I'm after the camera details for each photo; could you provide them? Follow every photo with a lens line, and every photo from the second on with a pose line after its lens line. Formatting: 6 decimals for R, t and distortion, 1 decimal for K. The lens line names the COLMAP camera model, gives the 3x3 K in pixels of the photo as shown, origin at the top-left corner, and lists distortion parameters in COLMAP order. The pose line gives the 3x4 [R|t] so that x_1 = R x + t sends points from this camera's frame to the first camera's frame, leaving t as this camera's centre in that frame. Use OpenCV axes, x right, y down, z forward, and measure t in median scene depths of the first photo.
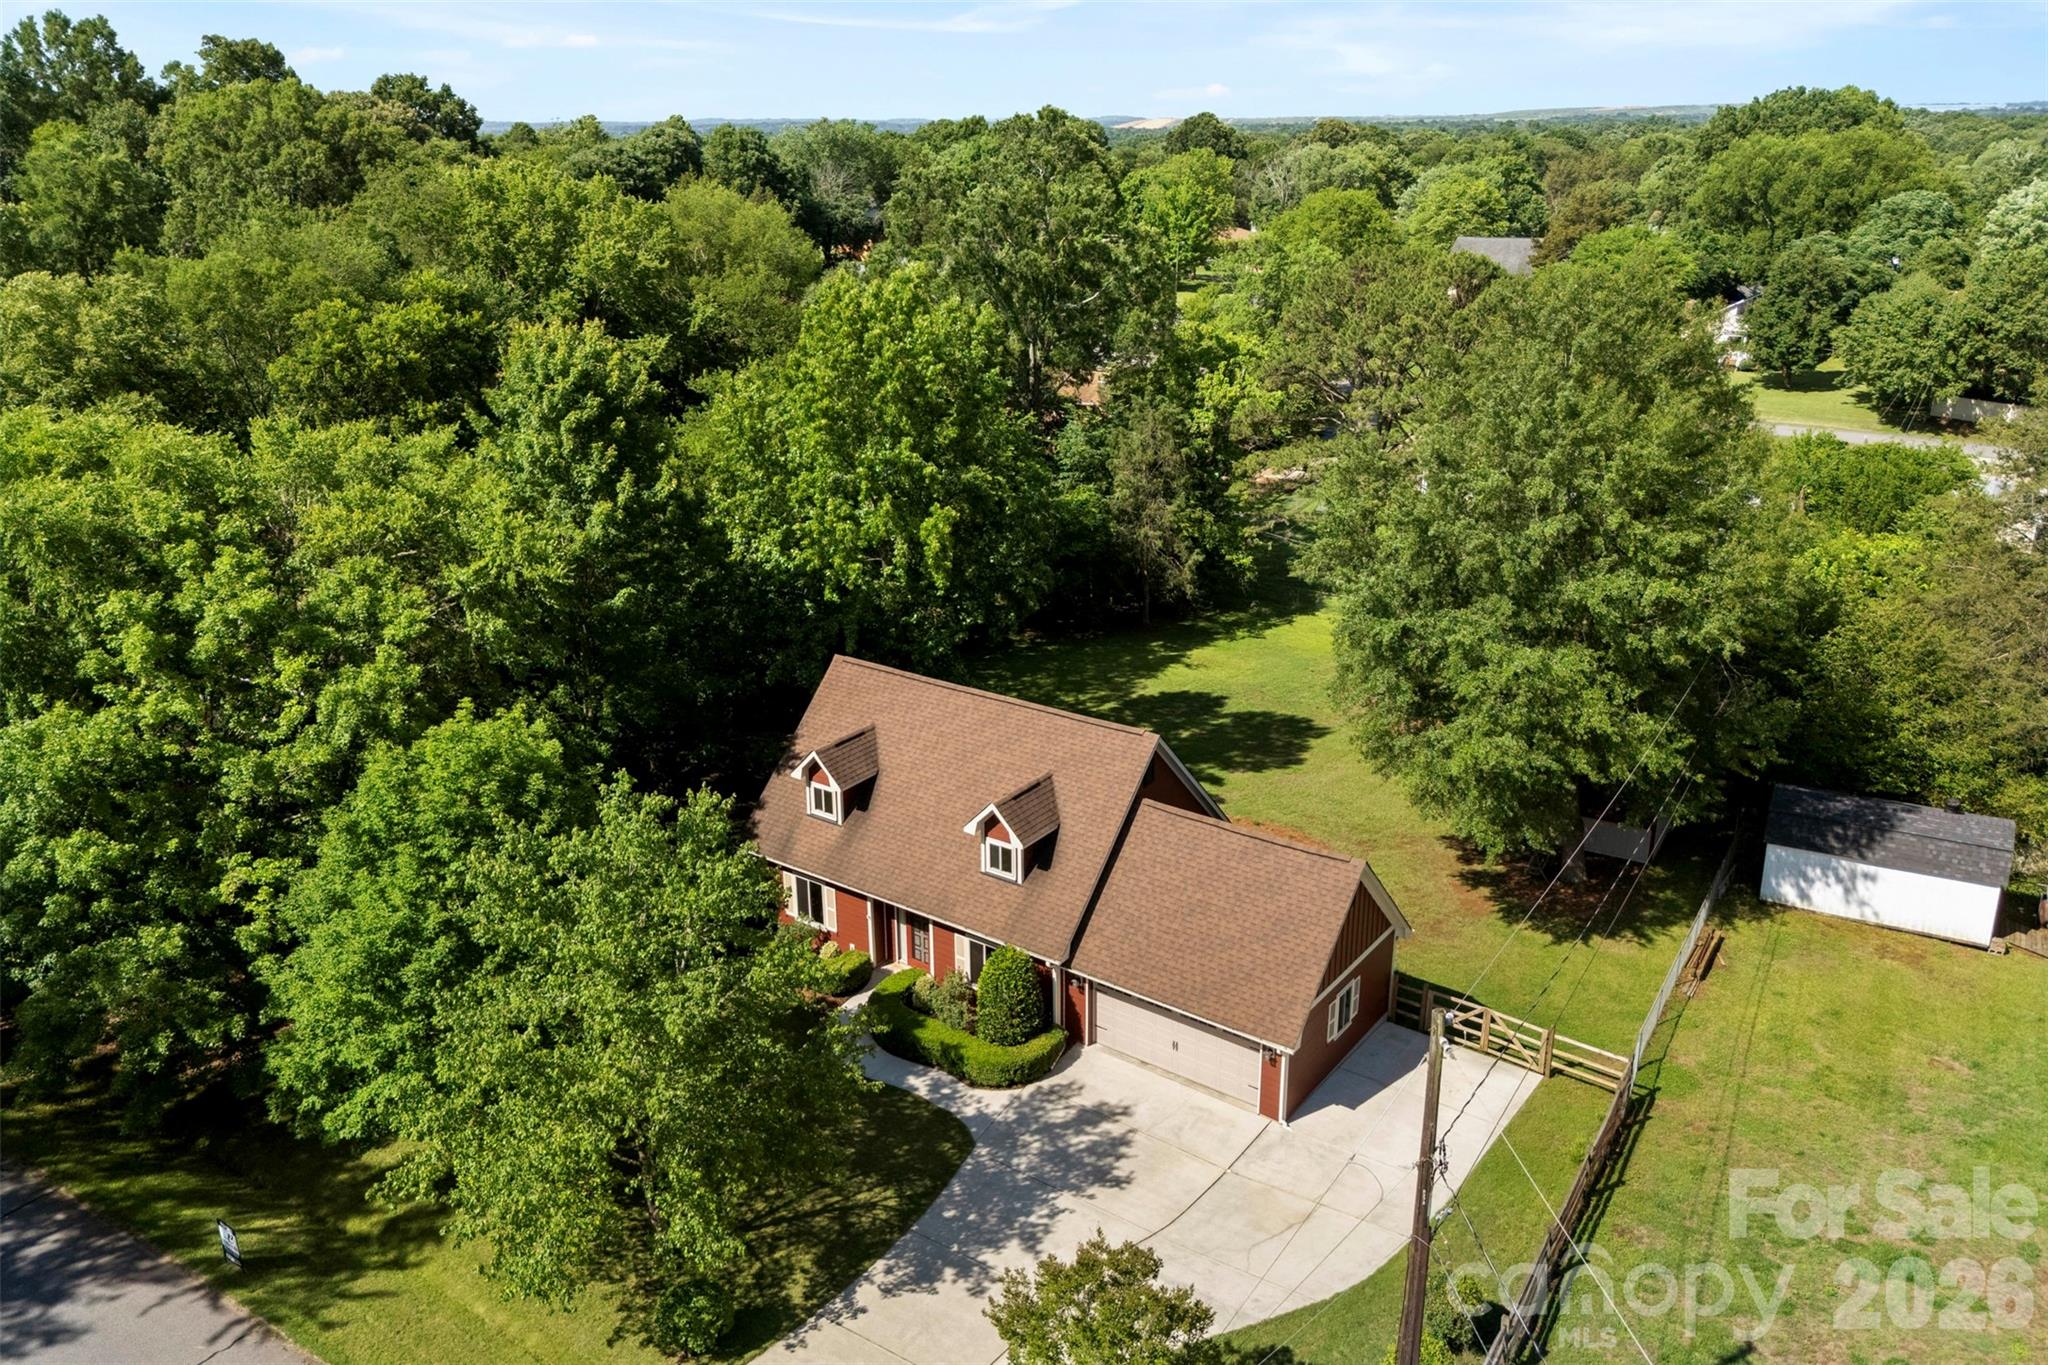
lens RADIAL K [[1482.3, 0, 1064.6], [0, 1482.3, 682.6], [0, 0, 1]] dist [0.069714, -0.068349]
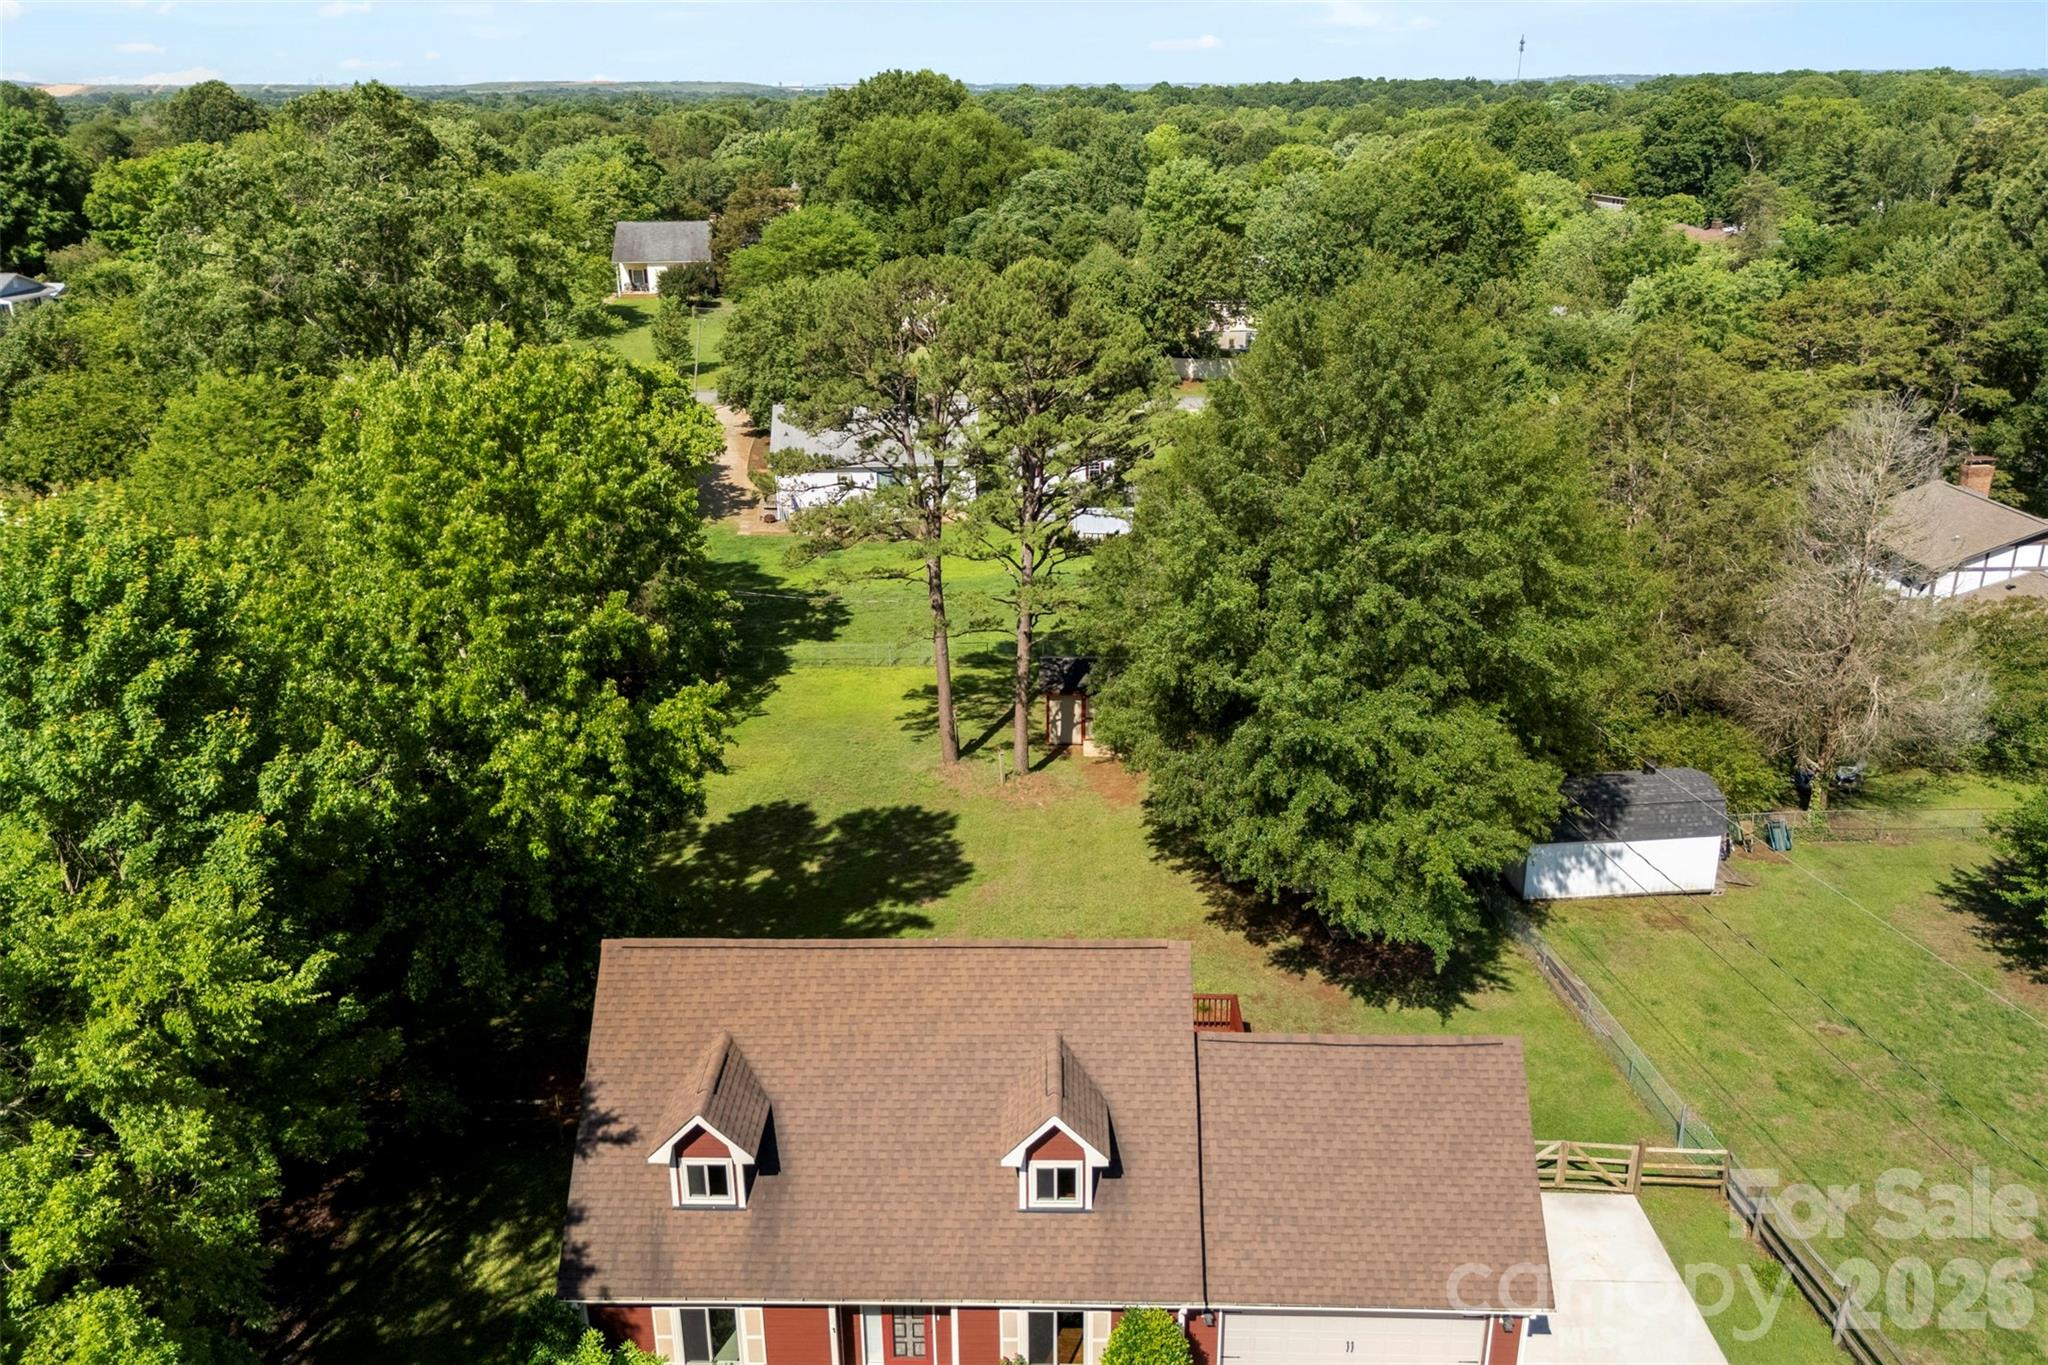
lens RADIAL K [[1476.0, 0, 1024.0], [0, 1476.0, 682.5], [0, 0, 1]] dist [0.057049, -0.065858]
pose [[0.830664, -0.201267, 0.519124, -0.356213], [0.192456, 0.978698, 0.071493, -0.158254], [-0.522454, 0.040521, 0.851704, 0.389758]]
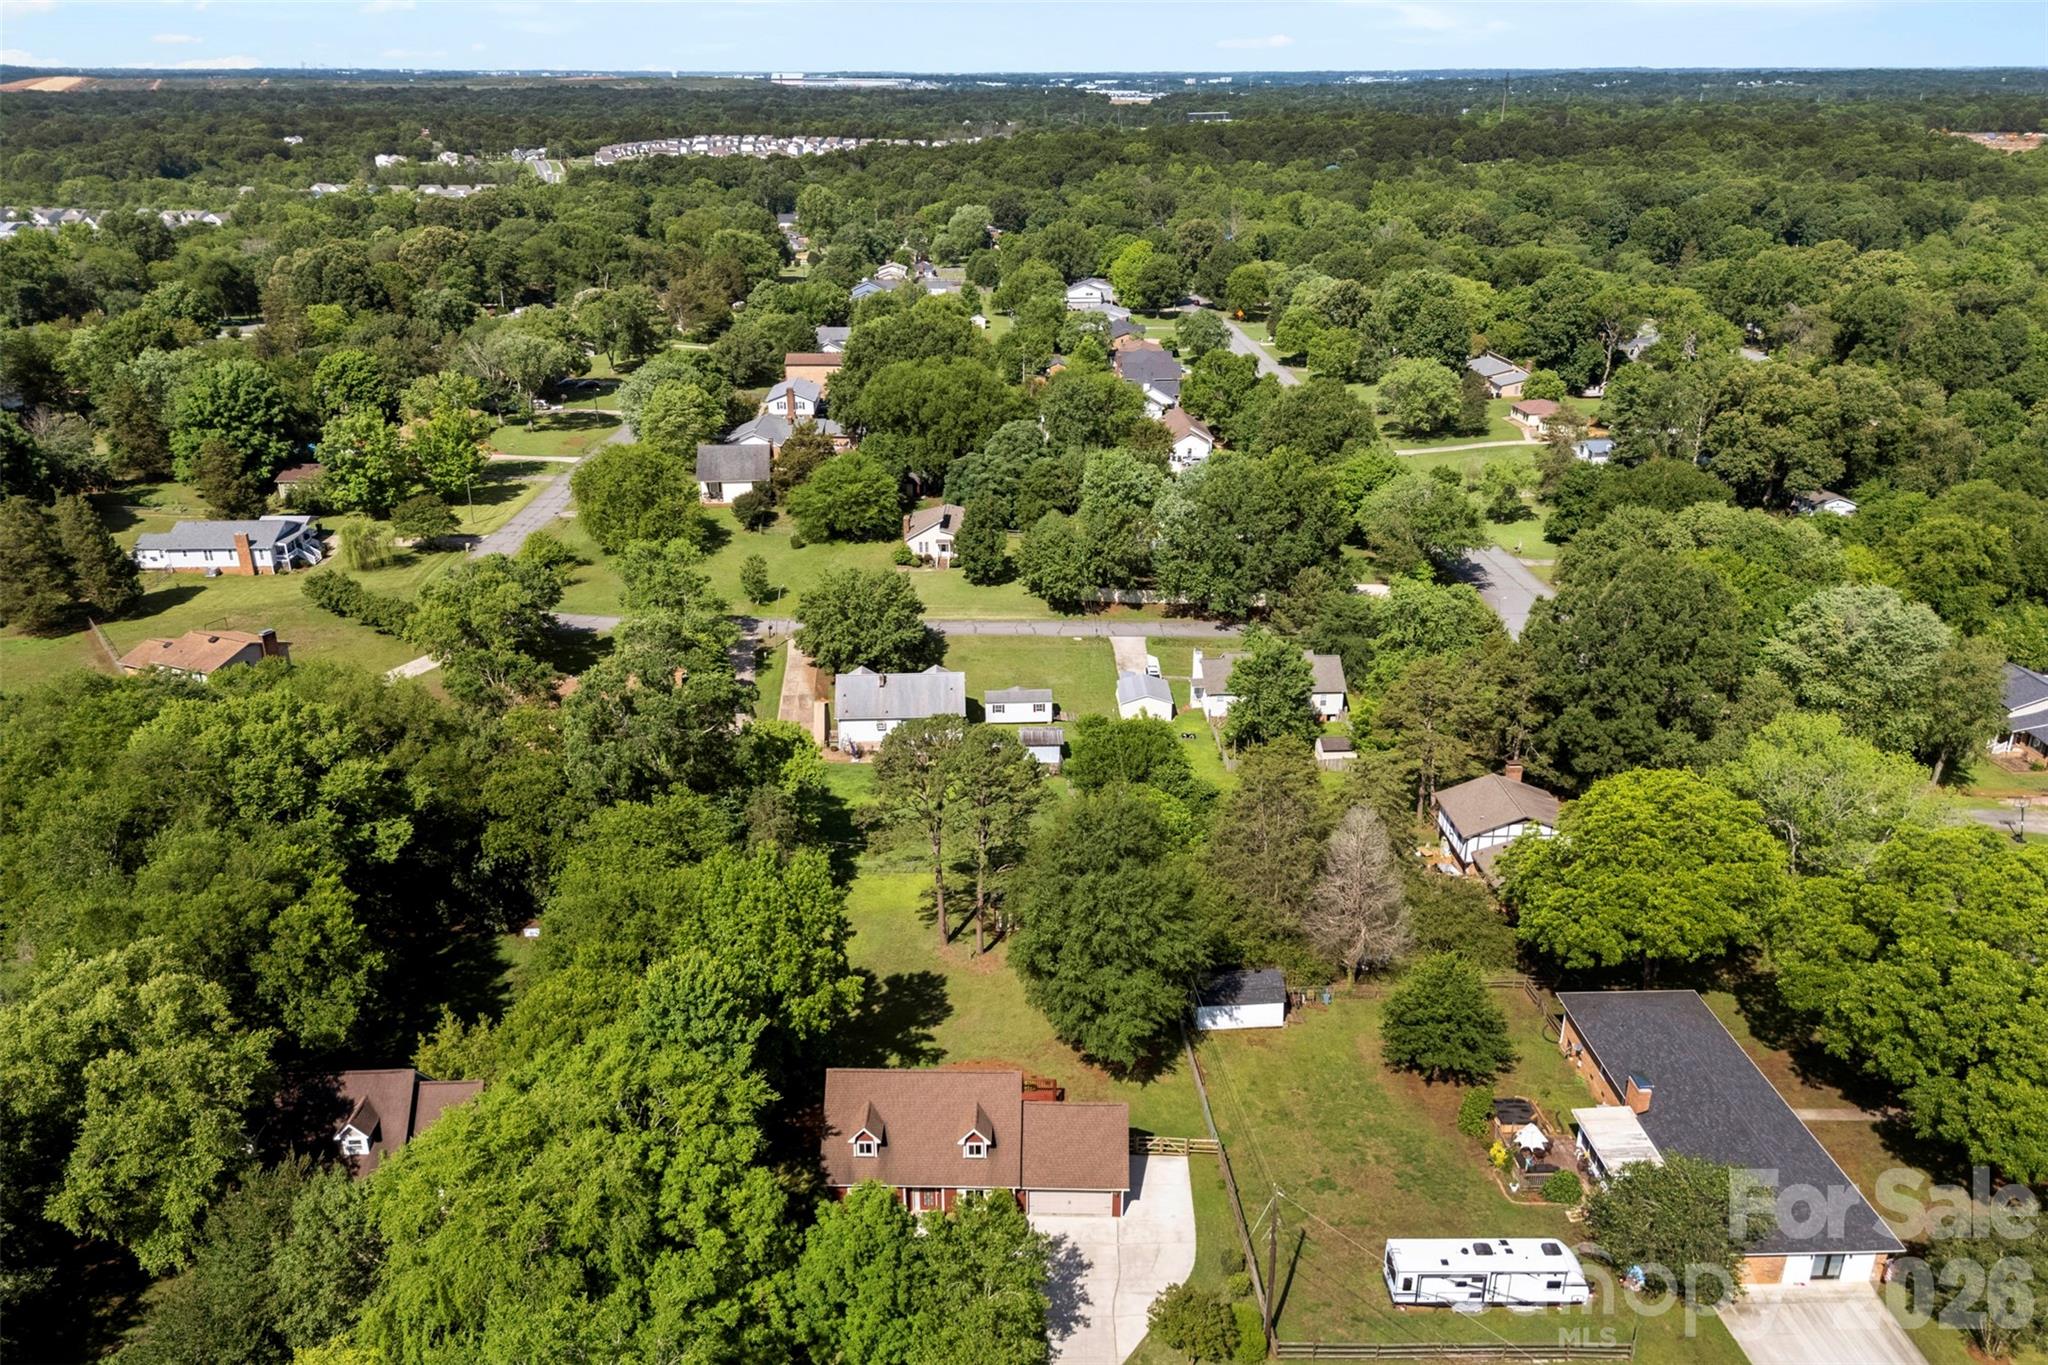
lens RADIAL K [[1426.6, 0, 1011.7], [0, 1426.6, 729.4], [0, 0, 1]] dist [0.057132, -0.052960]
pose [[0.834860, -0.211155, 0.508352, -0.919491], [0.189558, 0.977298, 0.094633, -0.663547], [-0.516794, 0.017357, 0.855934, -0.843655]]
